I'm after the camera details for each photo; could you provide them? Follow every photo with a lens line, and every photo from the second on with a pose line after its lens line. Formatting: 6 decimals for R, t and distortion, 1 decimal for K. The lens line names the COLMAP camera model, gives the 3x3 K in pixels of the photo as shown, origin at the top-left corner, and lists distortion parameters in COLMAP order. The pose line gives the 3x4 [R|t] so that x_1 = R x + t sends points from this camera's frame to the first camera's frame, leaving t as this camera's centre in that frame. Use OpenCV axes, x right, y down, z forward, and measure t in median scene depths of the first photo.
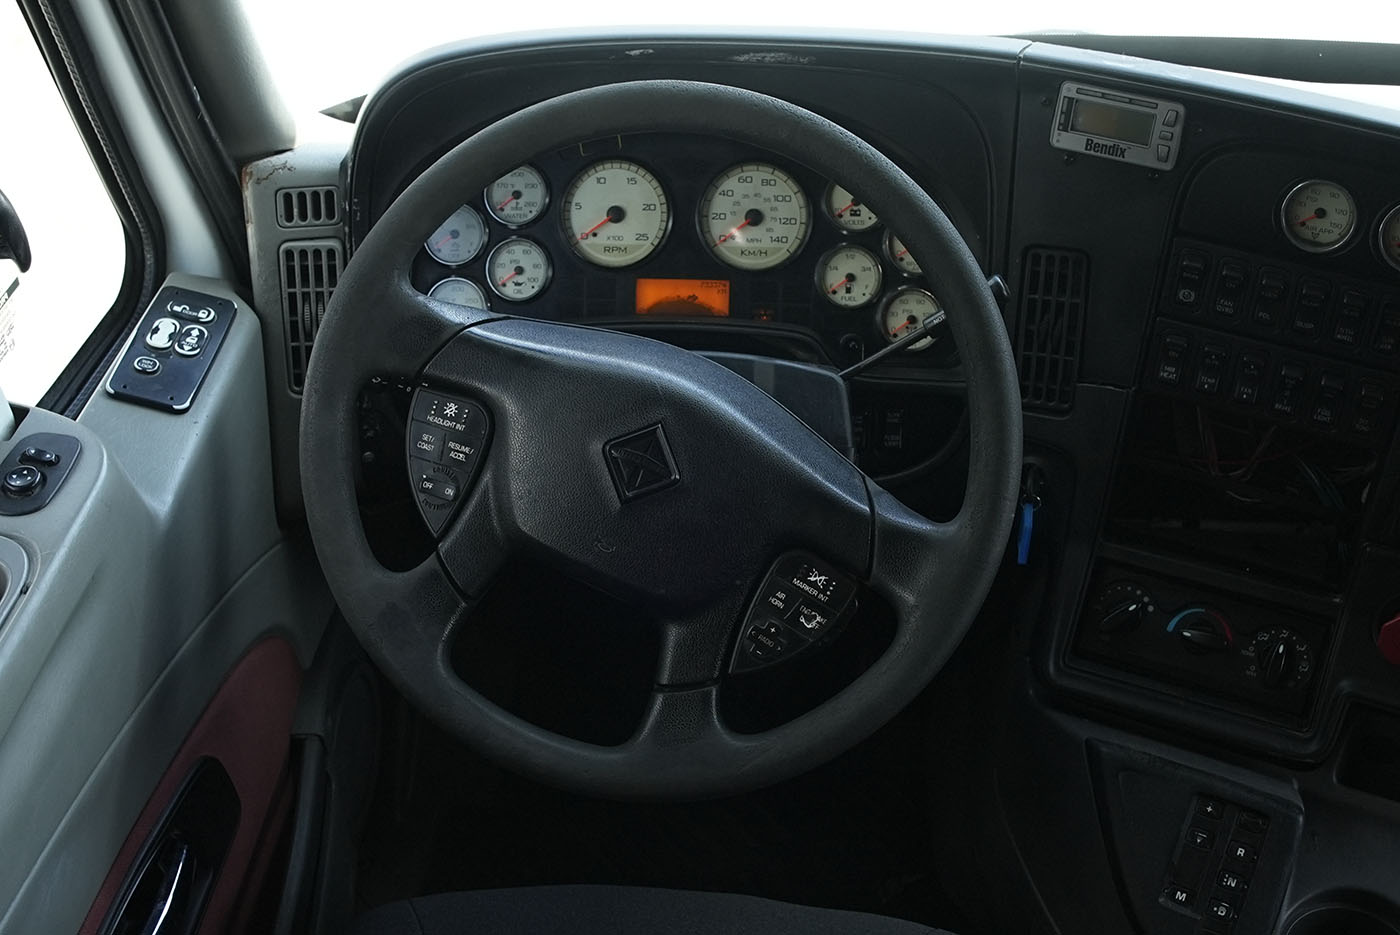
lens RADIAL K [[1517.0, 0, 703.8], [0, 1517.0, 461.9], [0, 0, 1]] dist [-0.147751, 0.000000]
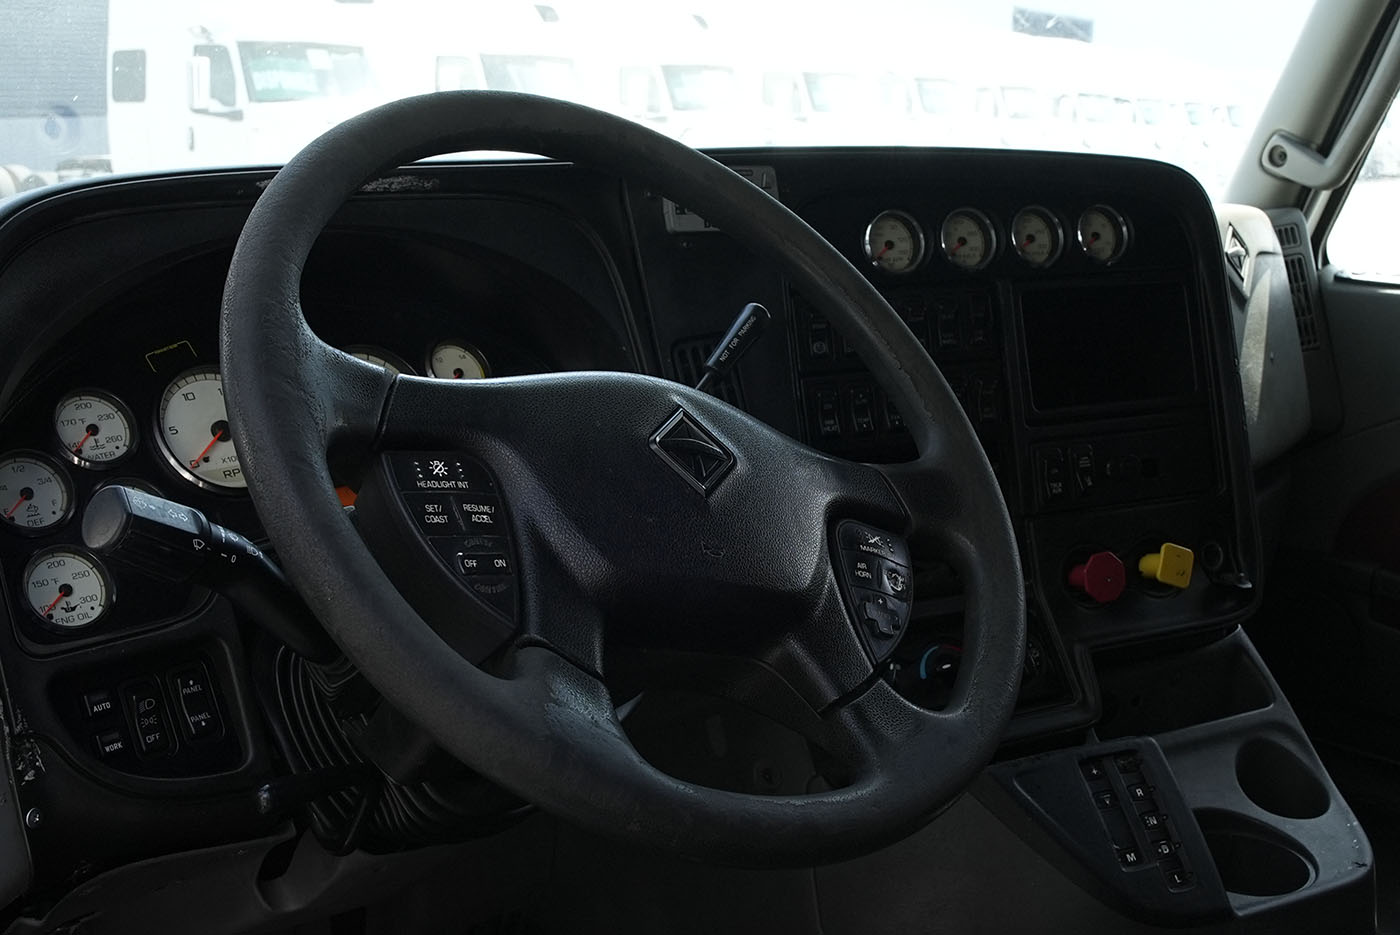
lens RADIAL K [[1508.7, 0, 714.3], [0, 1508.7, 473.5], [0, 0, 1]] dist [-0.127685, 0.000000]
pose [[0.638602, -0.167129, 0.751169, -0.522845], [0.474101, 0.854324, -0.212974, 0.151262], [-0.606148, 0.492136, 0.624810, 0.418624]]
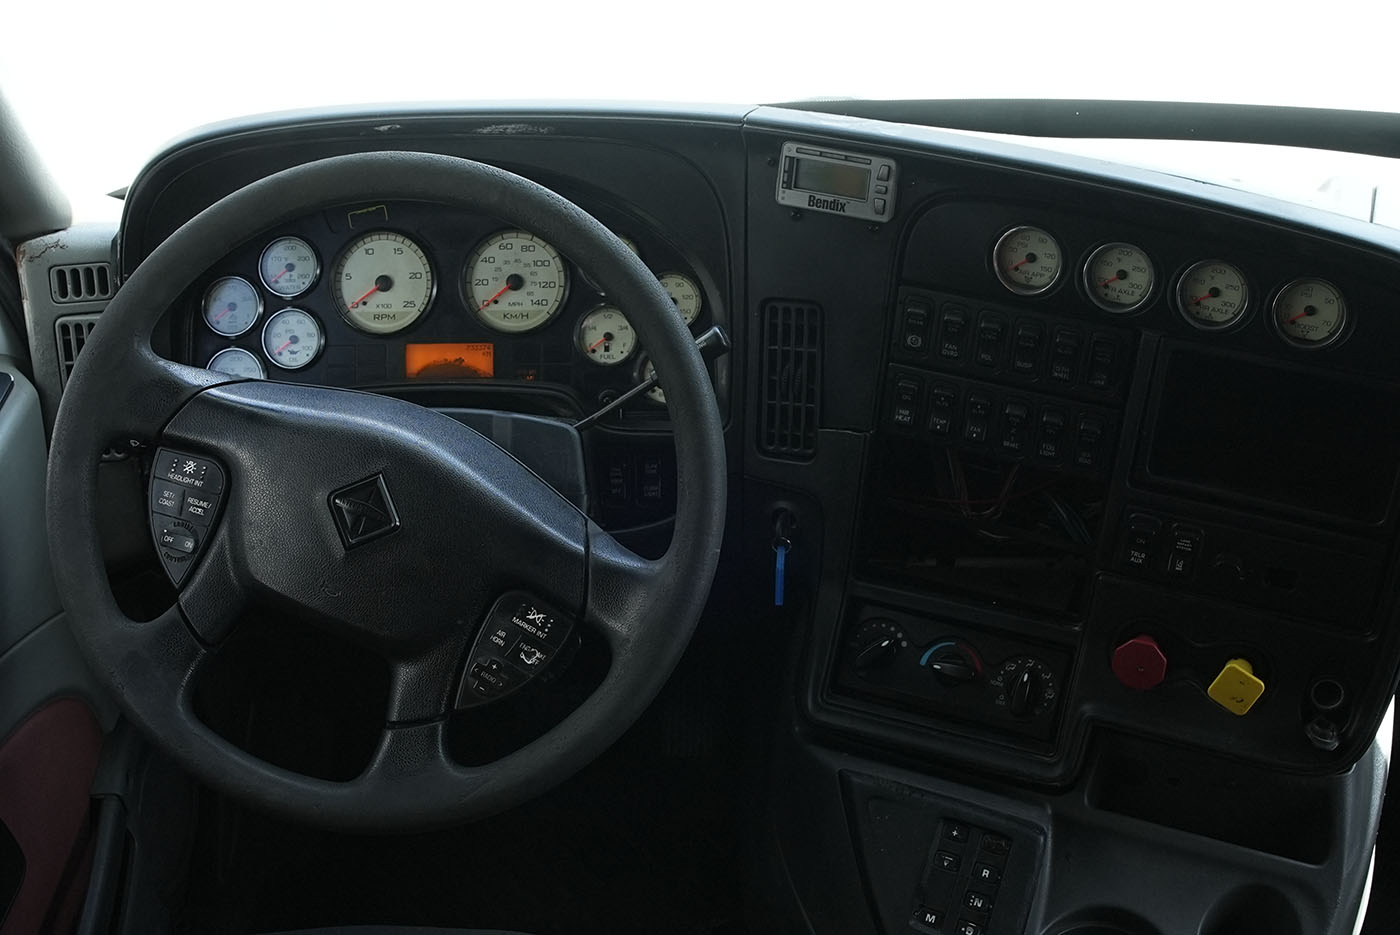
lens RADIAL K [[1517.0, 0, 719.7], [0, 1517.0, 476.6], [0, 0, 1]] dist [-0.147751, 0.000000]
pose [[0.997948, -0.030059, 0.056533, 0.122266], [0.032573, 0.998497, -0.044078, 0.025613], [-0.055123, 0.045829, 0.997427, -0.048726]]
